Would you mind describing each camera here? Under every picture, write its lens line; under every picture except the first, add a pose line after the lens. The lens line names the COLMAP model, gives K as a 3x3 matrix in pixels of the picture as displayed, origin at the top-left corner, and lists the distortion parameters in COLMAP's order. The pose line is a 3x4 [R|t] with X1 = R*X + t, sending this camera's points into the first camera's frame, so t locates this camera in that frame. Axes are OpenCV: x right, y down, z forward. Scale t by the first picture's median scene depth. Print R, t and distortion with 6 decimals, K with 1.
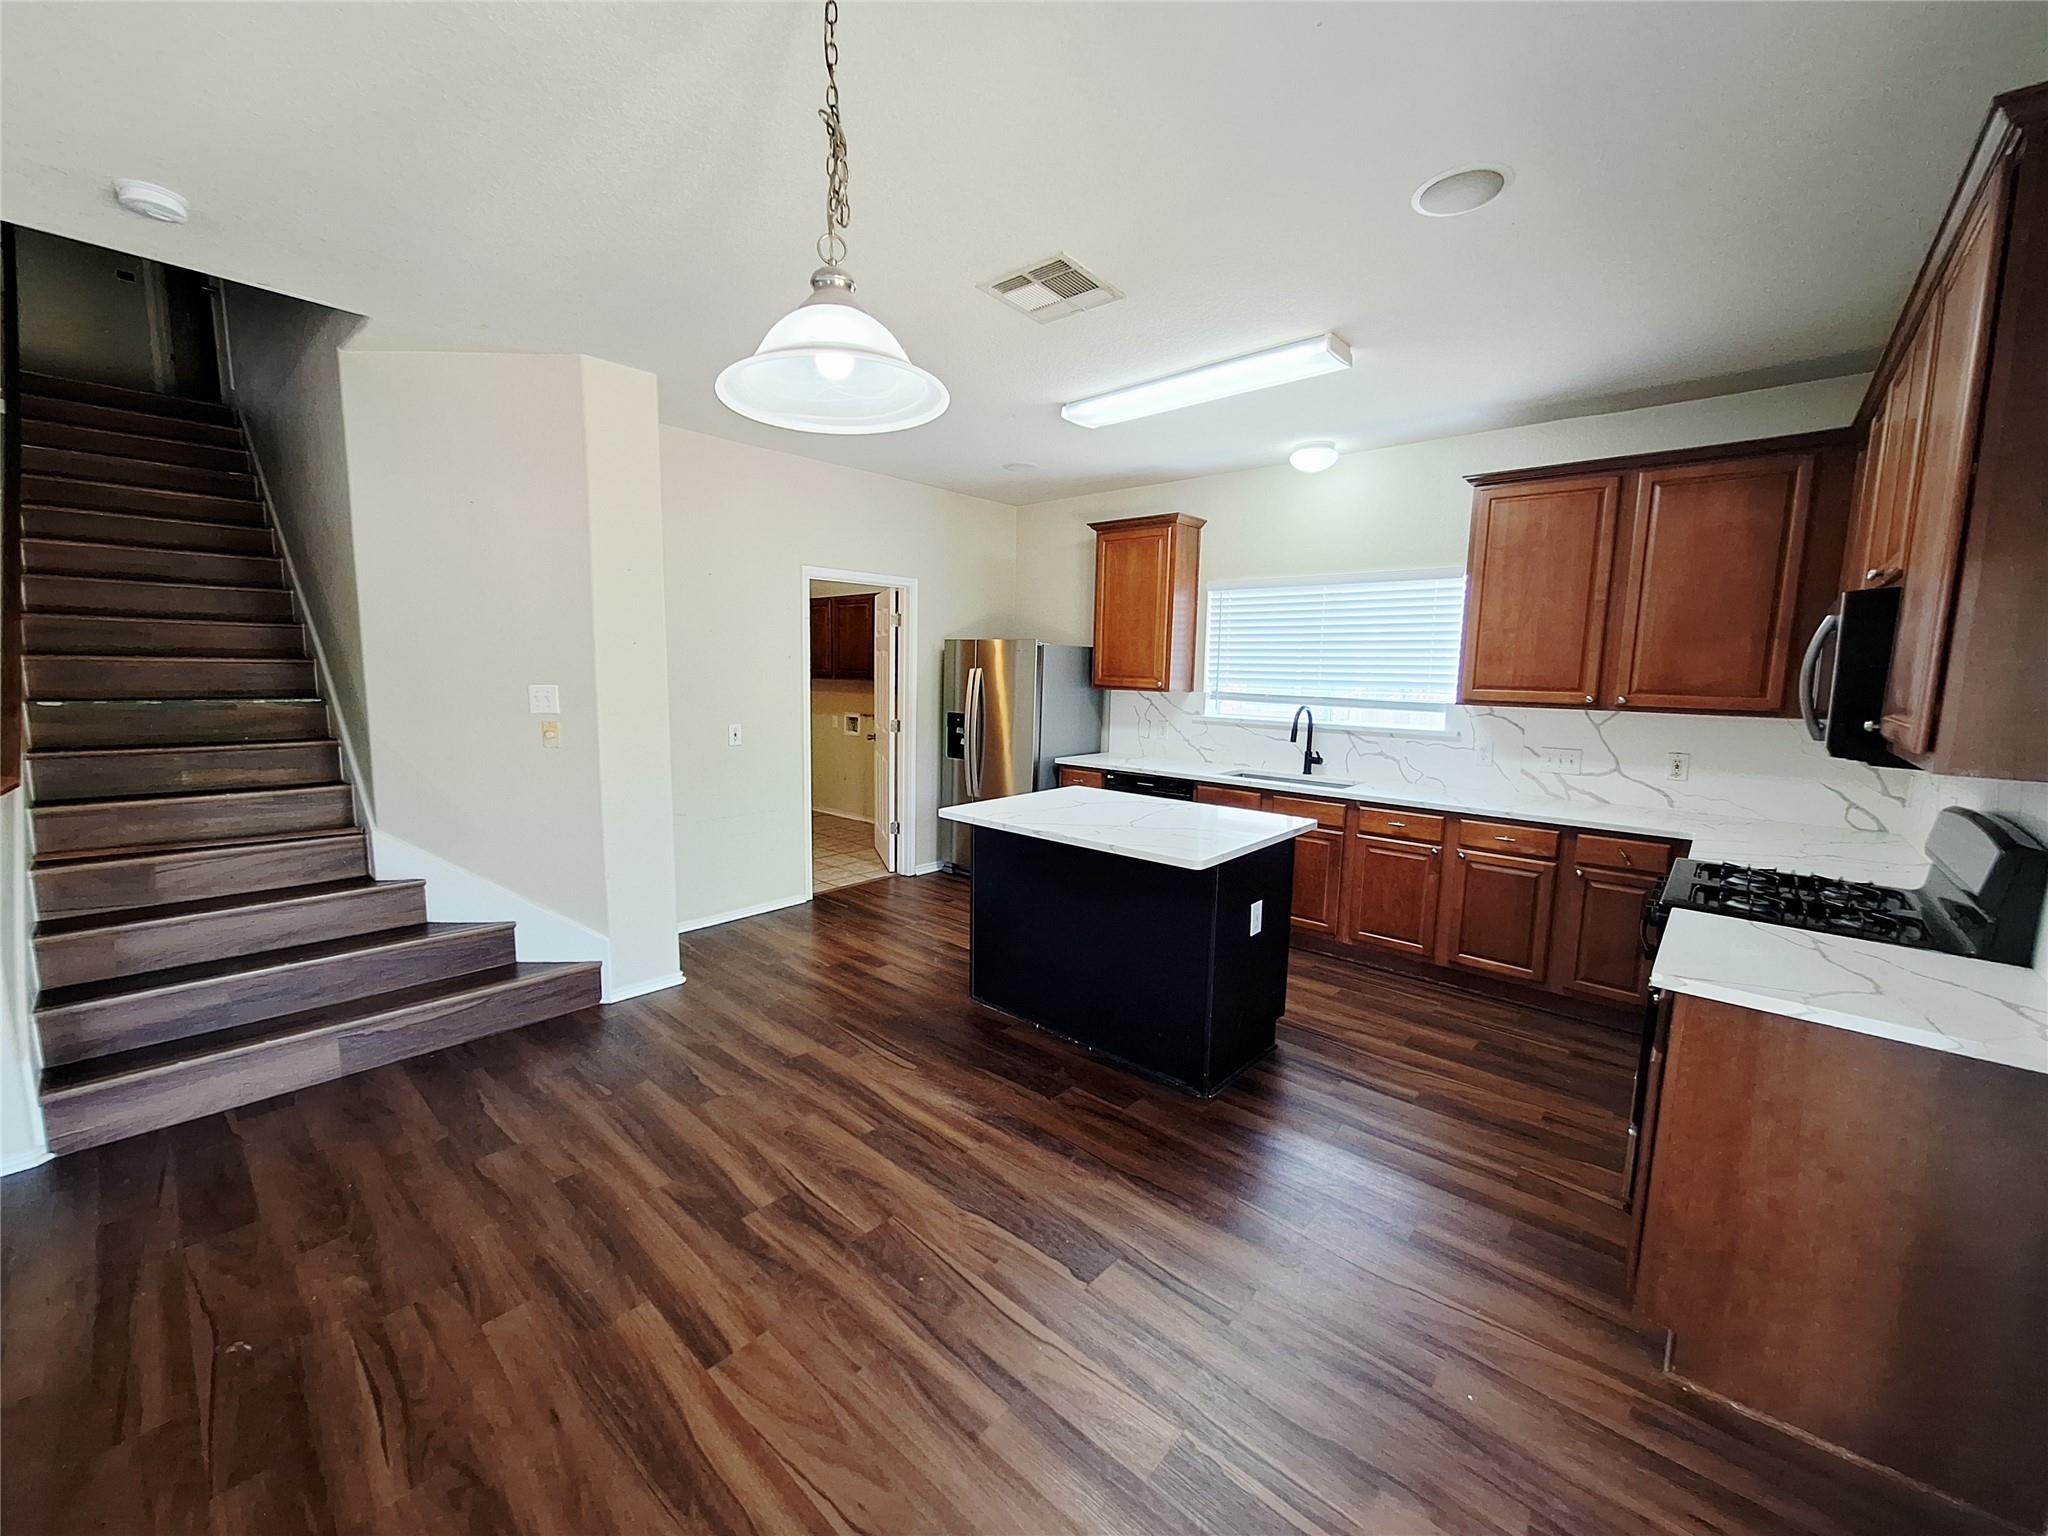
lens RADIAL K [[812.8, 0, 1004.5], [0, 812.8, 771.6], [0, 0, 1]] dist [0.007805, -0.003251]
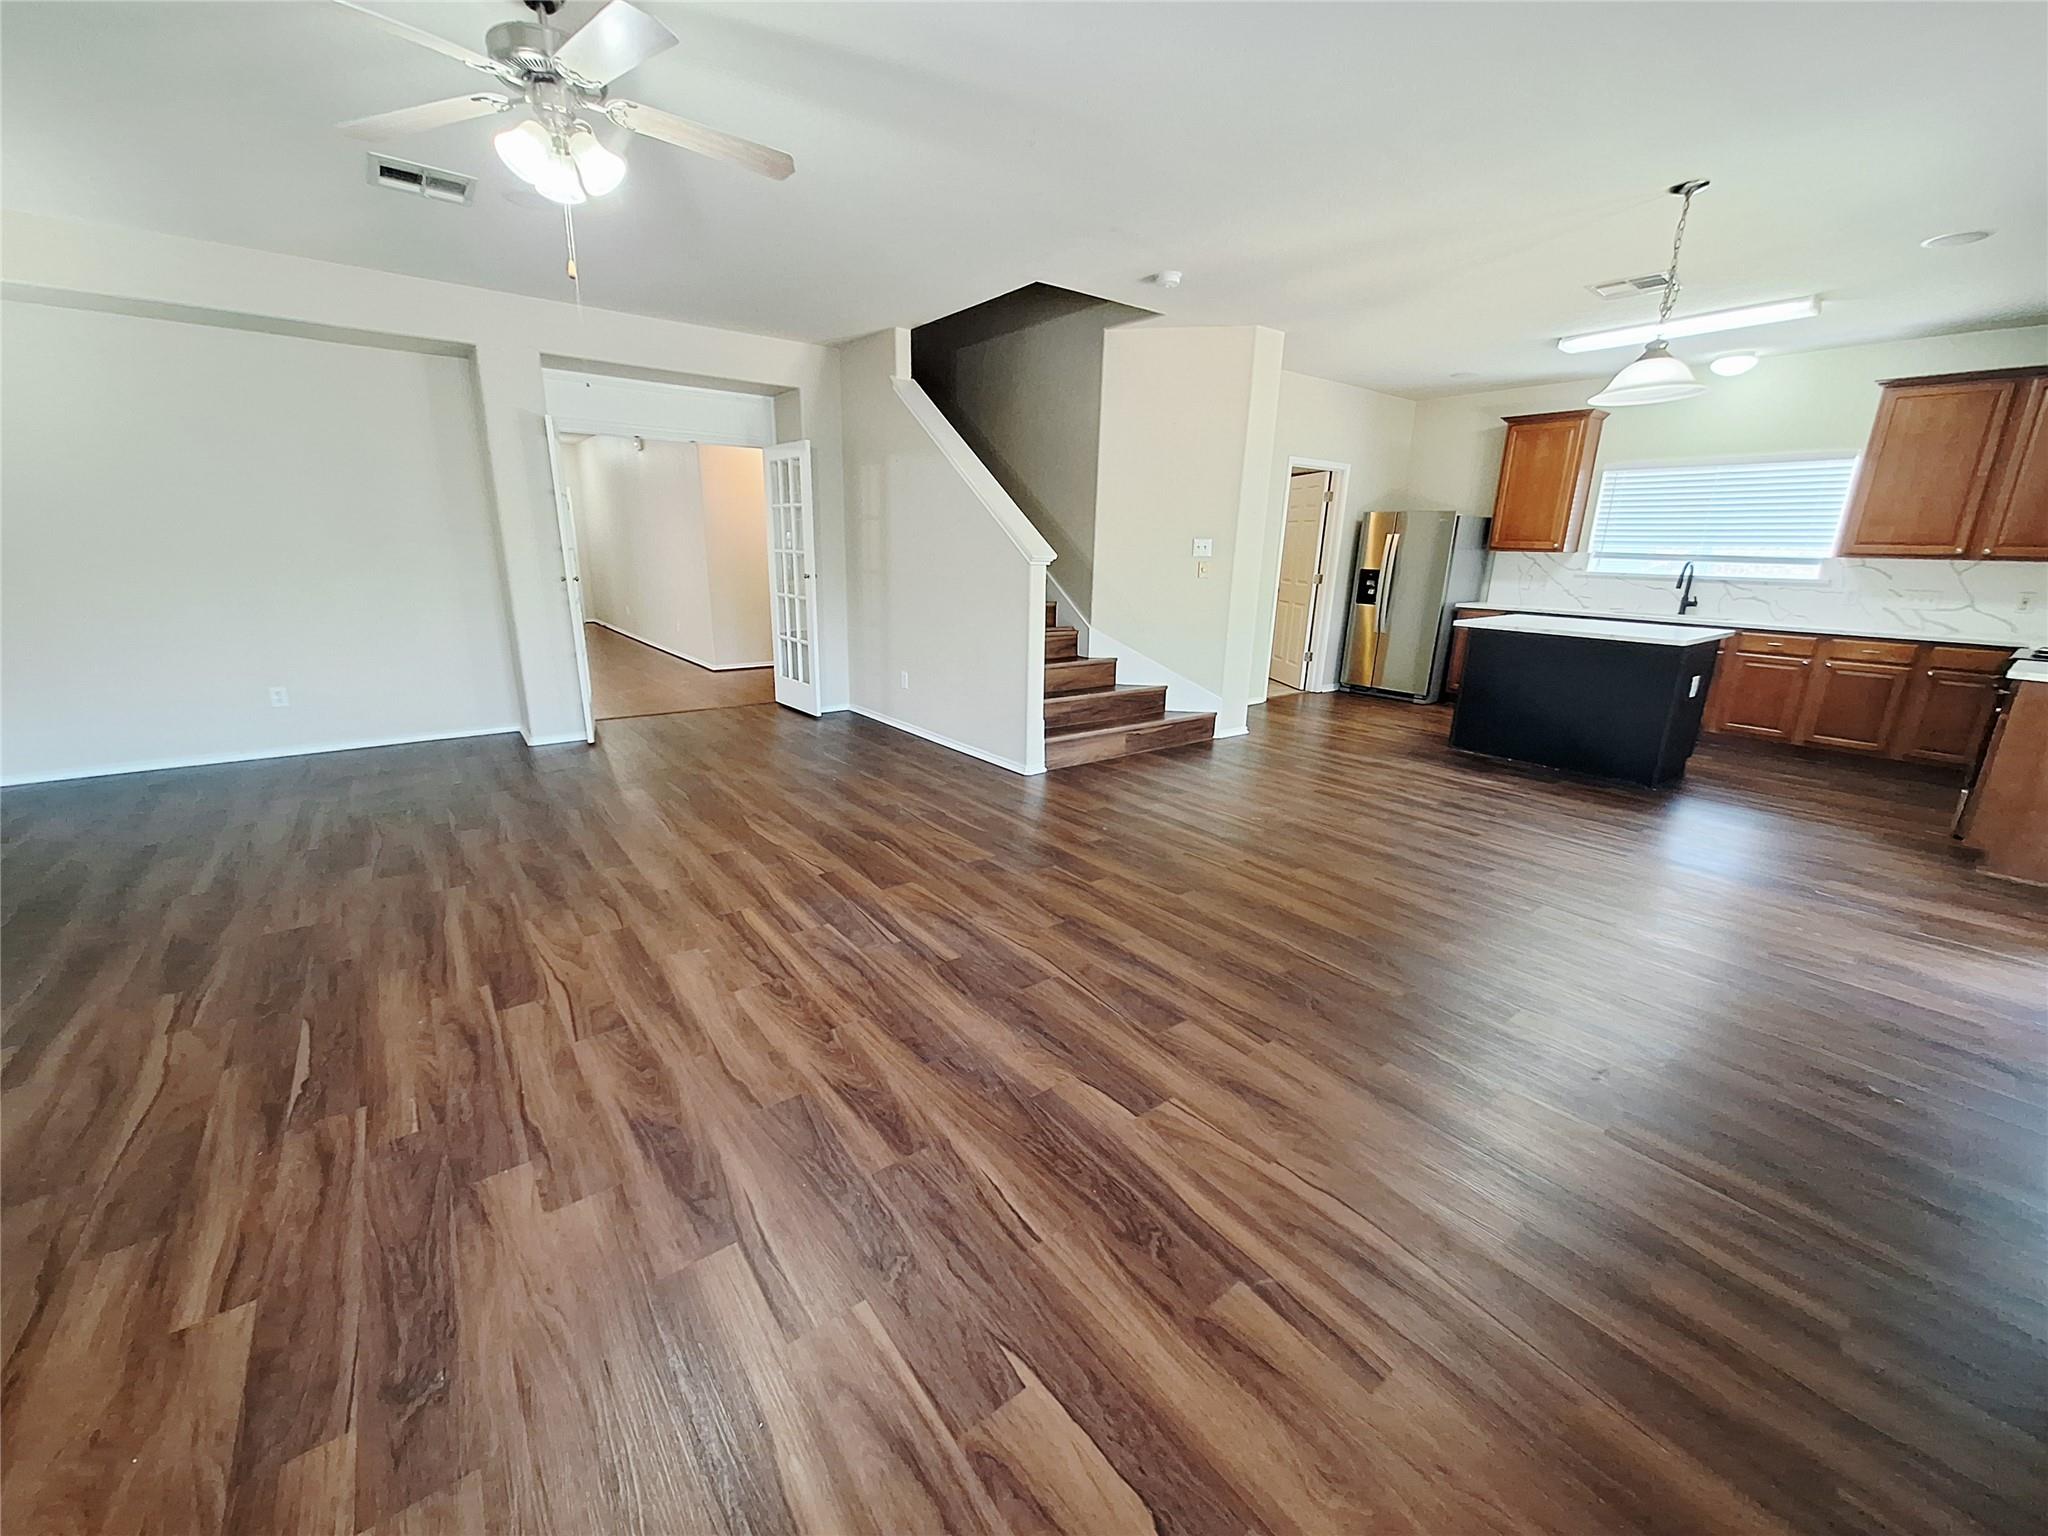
lens RADIAL K [[812.8, 0, 1004.5], [0, 812.8, 771.6], [0, 0, 1]] dist [0.007805, -0.003251]
pose [[0.983390, 0.051257, -0.174118, -0.556486], [-0.026444, 0.989521, 0.141945, 0.114645], [0.179569, -0.134983, 0.974441, -0.626224]]
